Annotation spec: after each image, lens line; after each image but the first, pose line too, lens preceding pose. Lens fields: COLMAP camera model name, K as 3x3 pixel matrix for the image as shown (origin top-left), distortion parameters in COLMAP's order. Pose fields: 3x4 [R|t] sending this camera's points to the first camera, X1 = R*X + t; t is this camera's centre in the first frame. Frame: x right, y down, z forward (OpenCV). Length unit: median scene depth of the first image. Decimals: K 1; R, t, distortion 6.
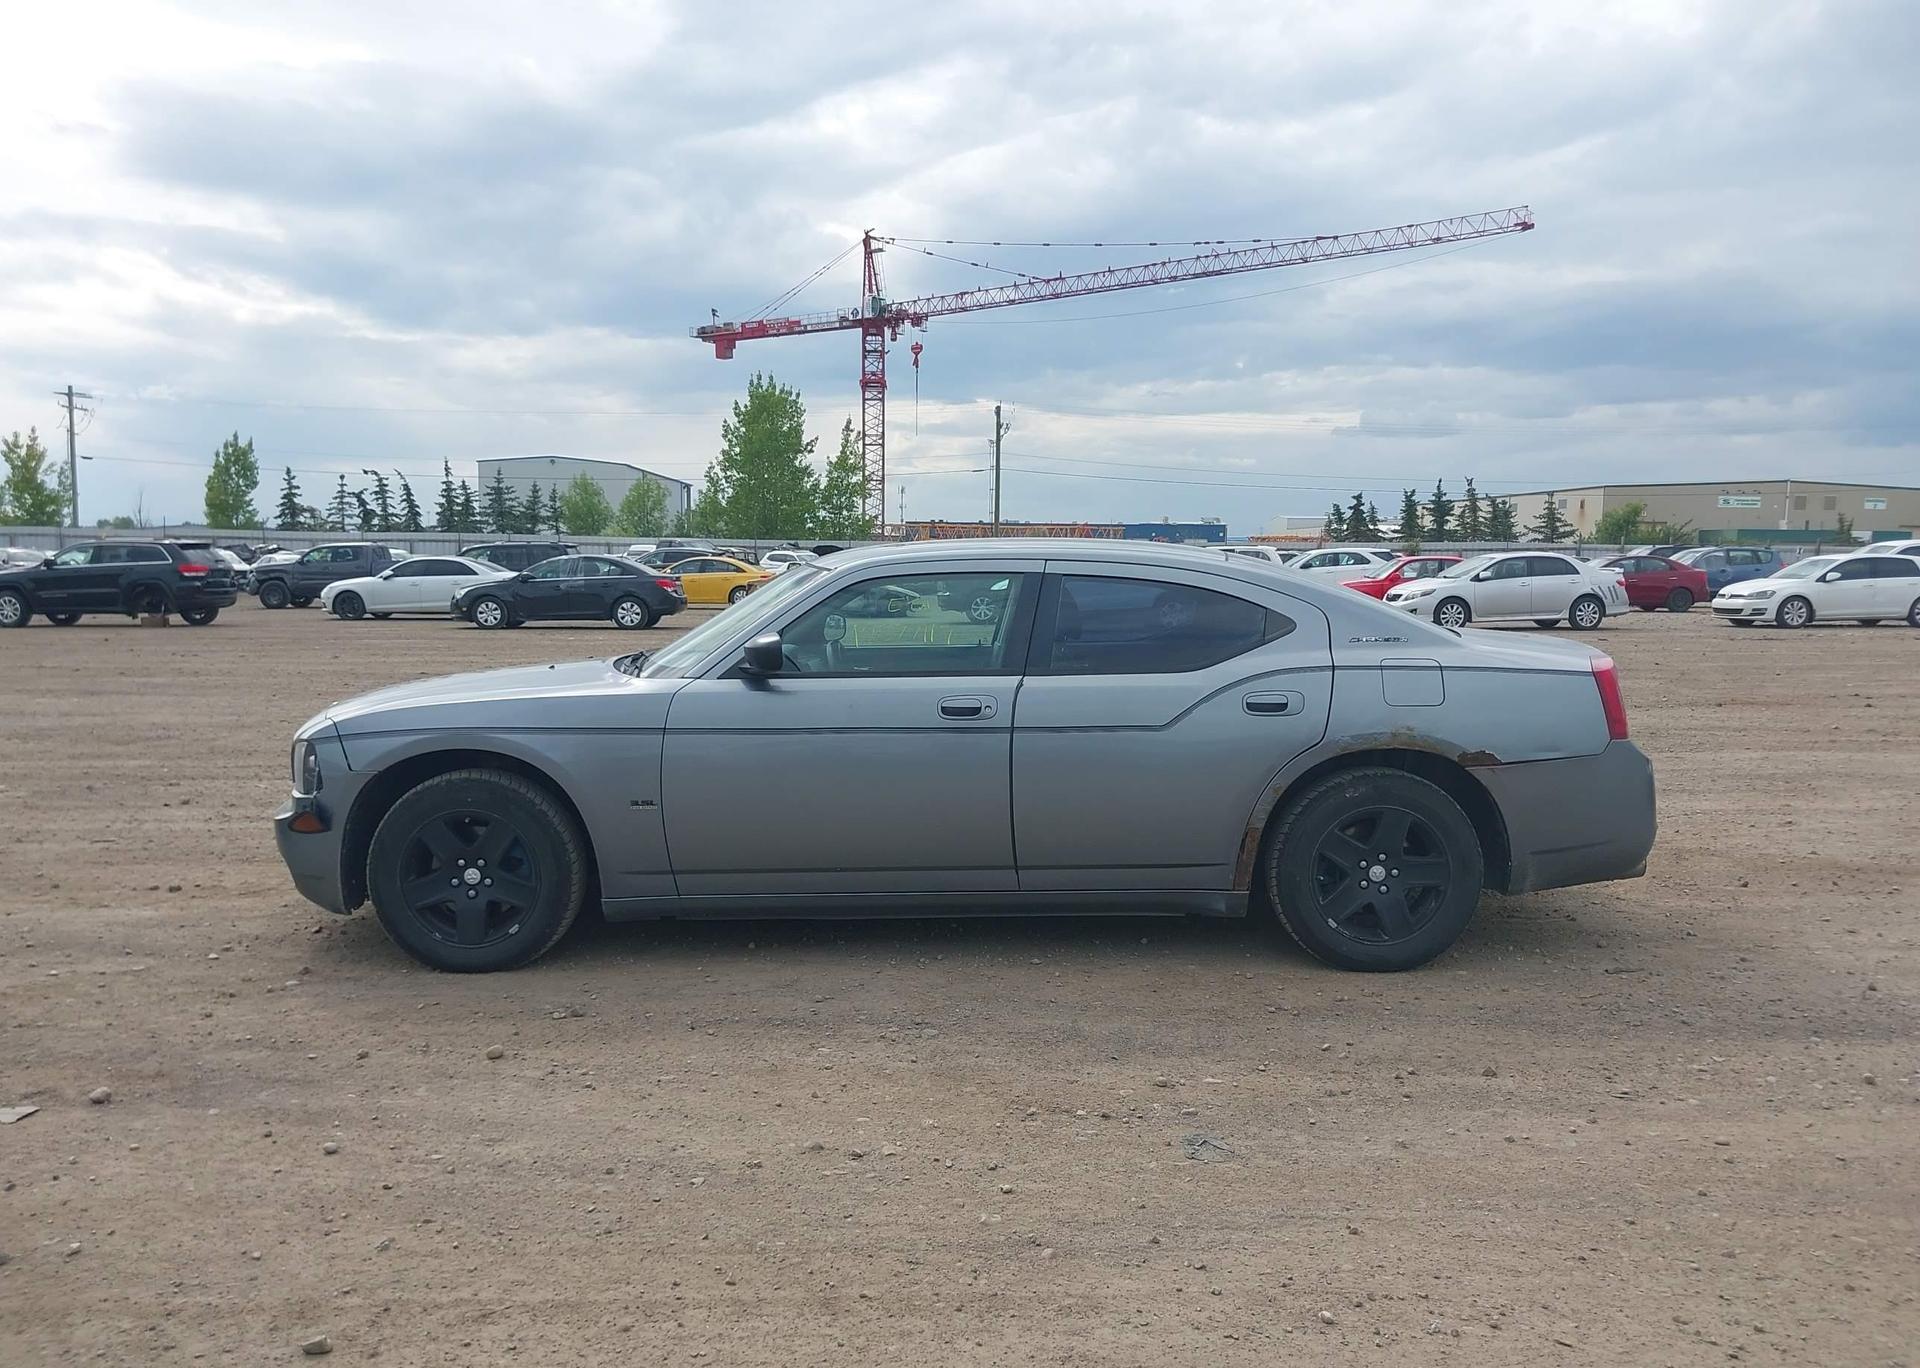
lens RADIAL K [[1620.3, 0, 877.1], [0, 1620.3, 753.5], [0, 0, 1]] dist [0.048783, -0.100985]
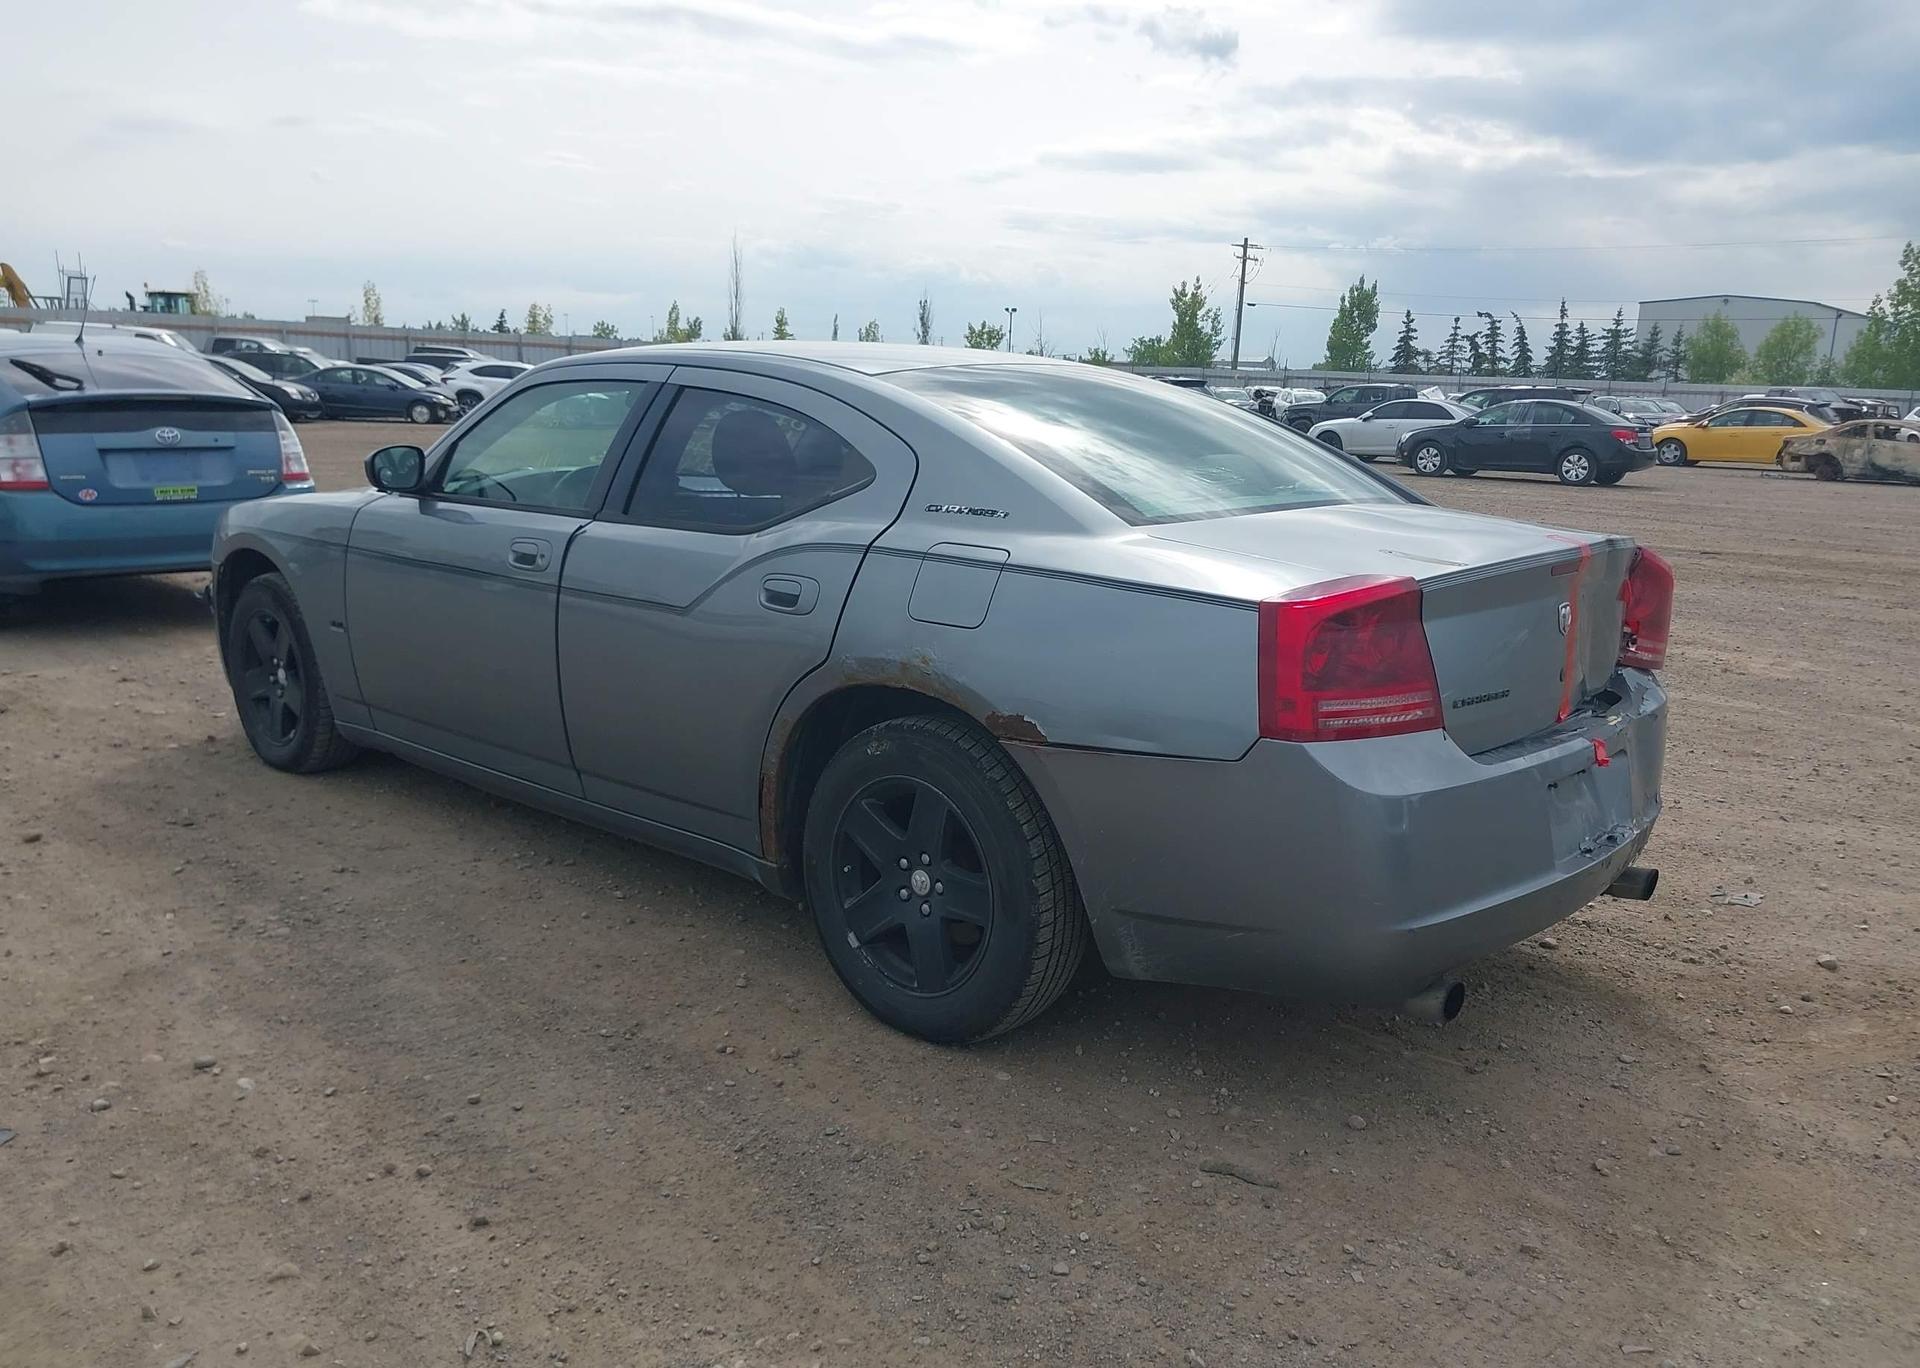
lens RADIAL K [[1551.9, 0, 911.2], [0, 1551.9, 689.1], [0, 0, 1]] dist [-0.007689, 0.053457]
pose [[0.736404, 0.151788, -0.659295, 0.085715], [-0.111016, 0.988408, 0.103559, -0.007741], [0.667372, -0.003069, 0.744719, 0.068264]]
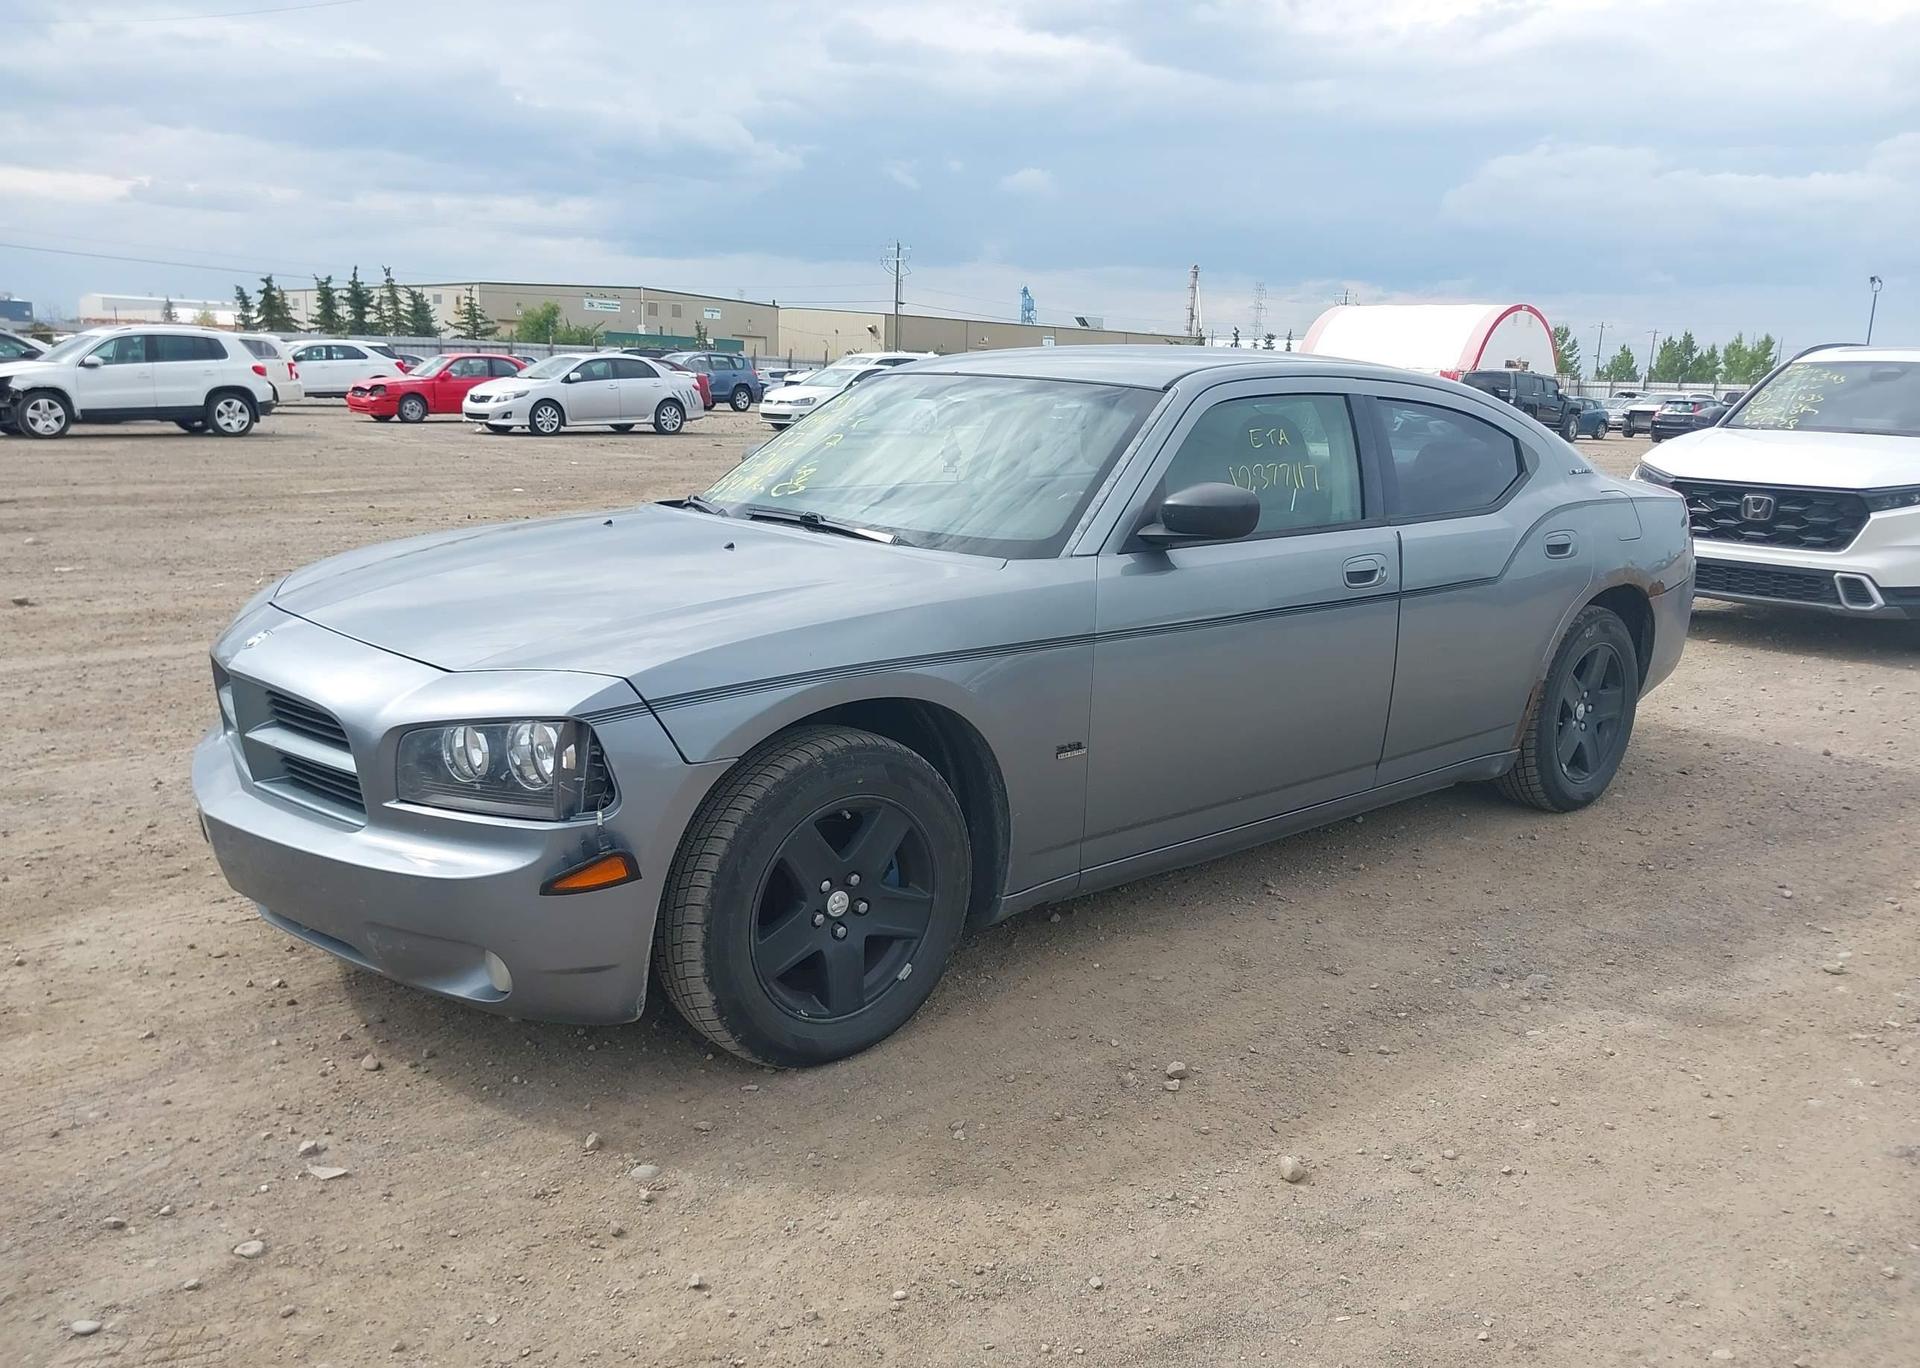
lens RADIAL K [[1606.3, 0, 995.6], [0, 1606.3, 756.7], [0, 0, 1]] dist [0.055522, -0.095776]
pose [[0.707276, -0.145963, 0.691705, -0.077998], [0.057728, 0.987110, 0.149271, -0.008224], [-0.704577, -0.065645, 0.706585, 0.068909]]
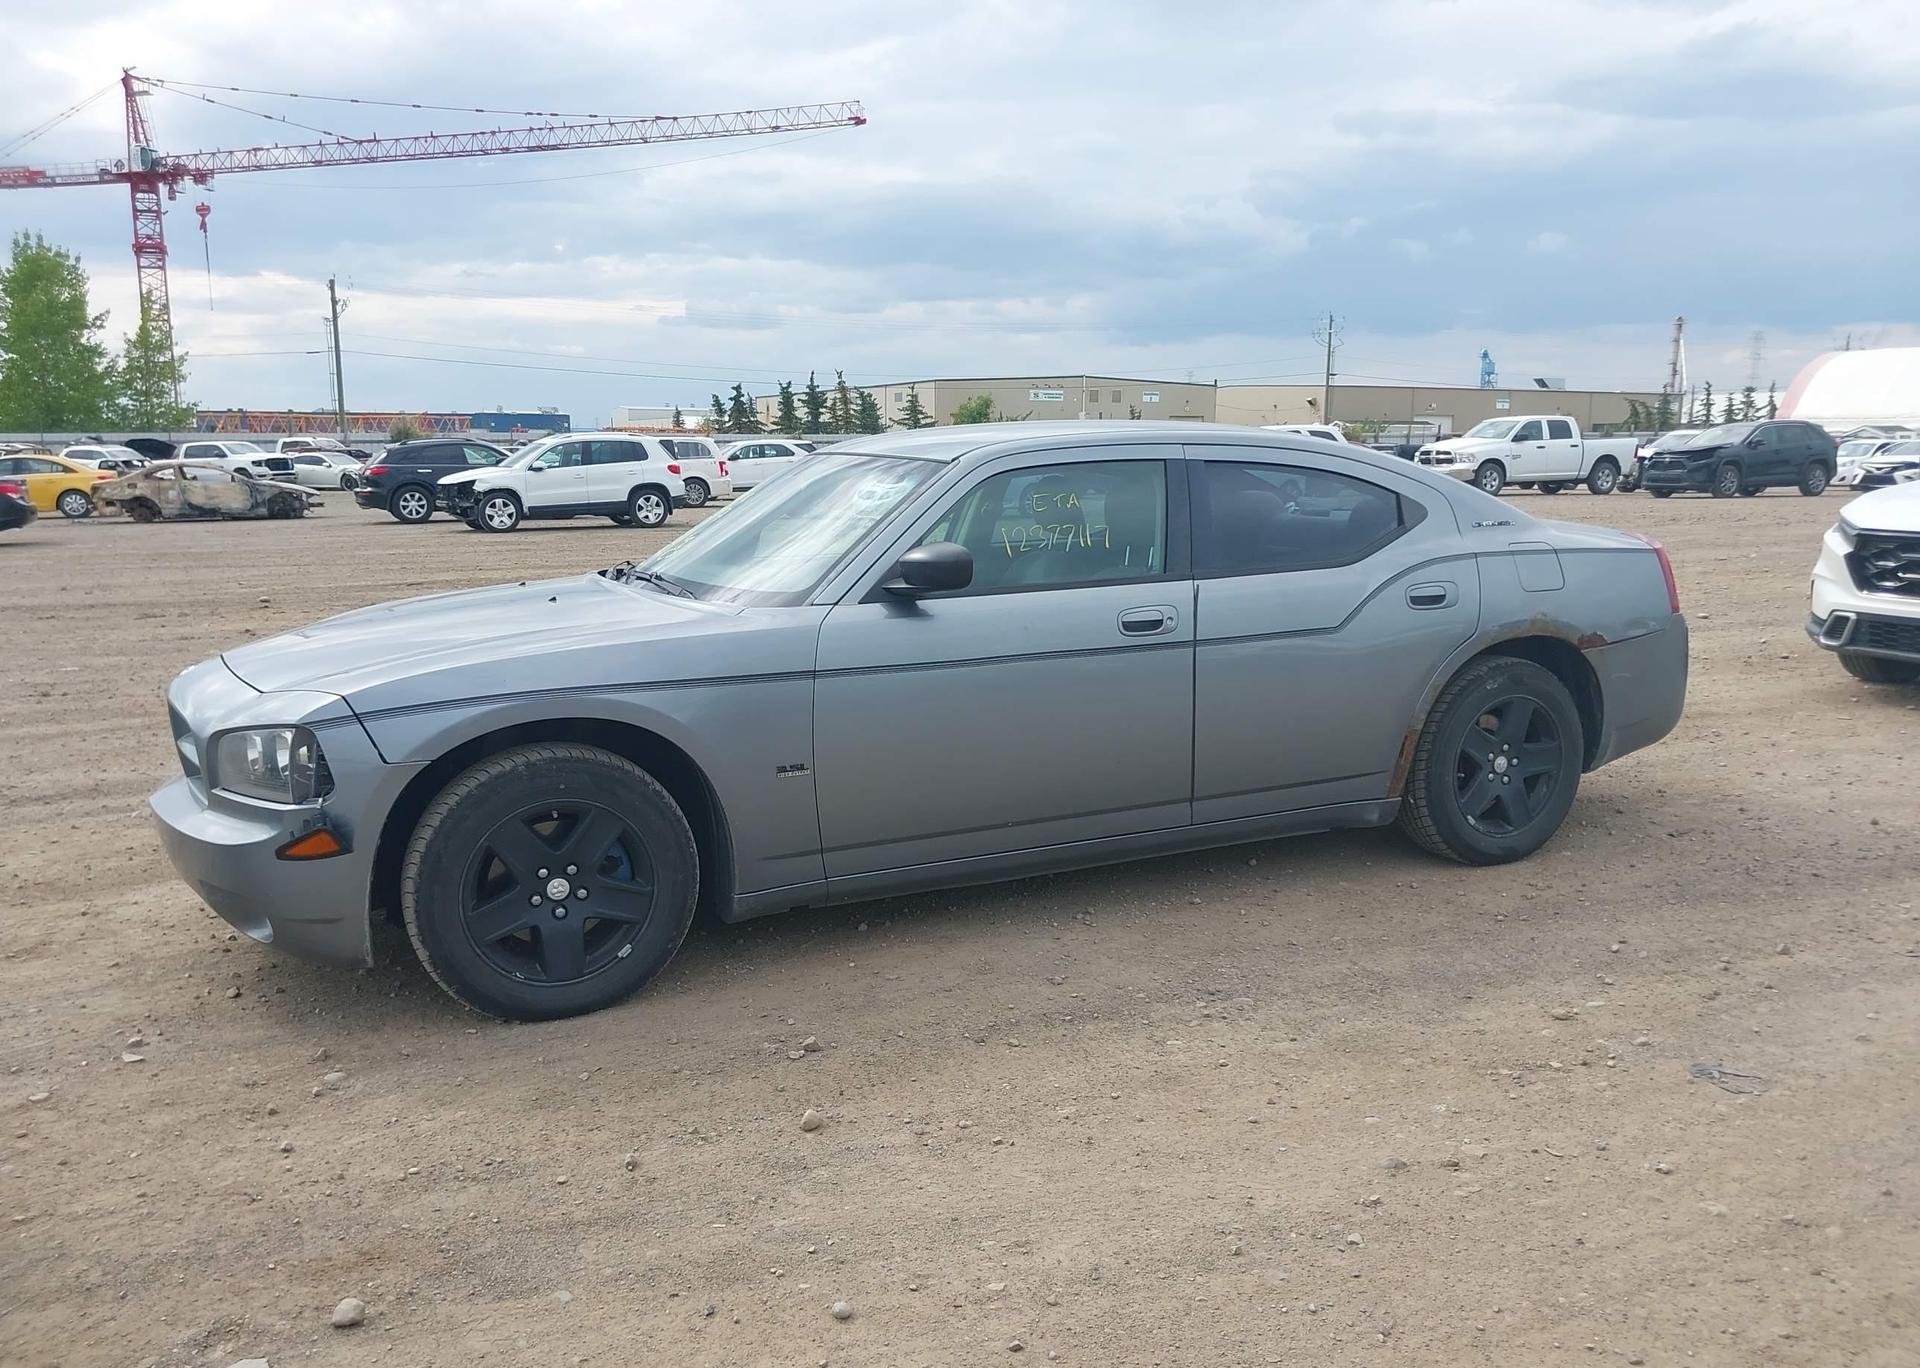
lens RADIAL K [[1615.8, 0, 960.5], [0, 1615.8, 769.9], [0, 0, 1]] dist [0.092718, -0.166052]
pose [[0.889984, -0.099859, 0.444924, -0.052258], [0.066820, 0.993754, 0.089378, -0.004079], [-0.451070, -0.049815, 0.891097, 0.033612]]
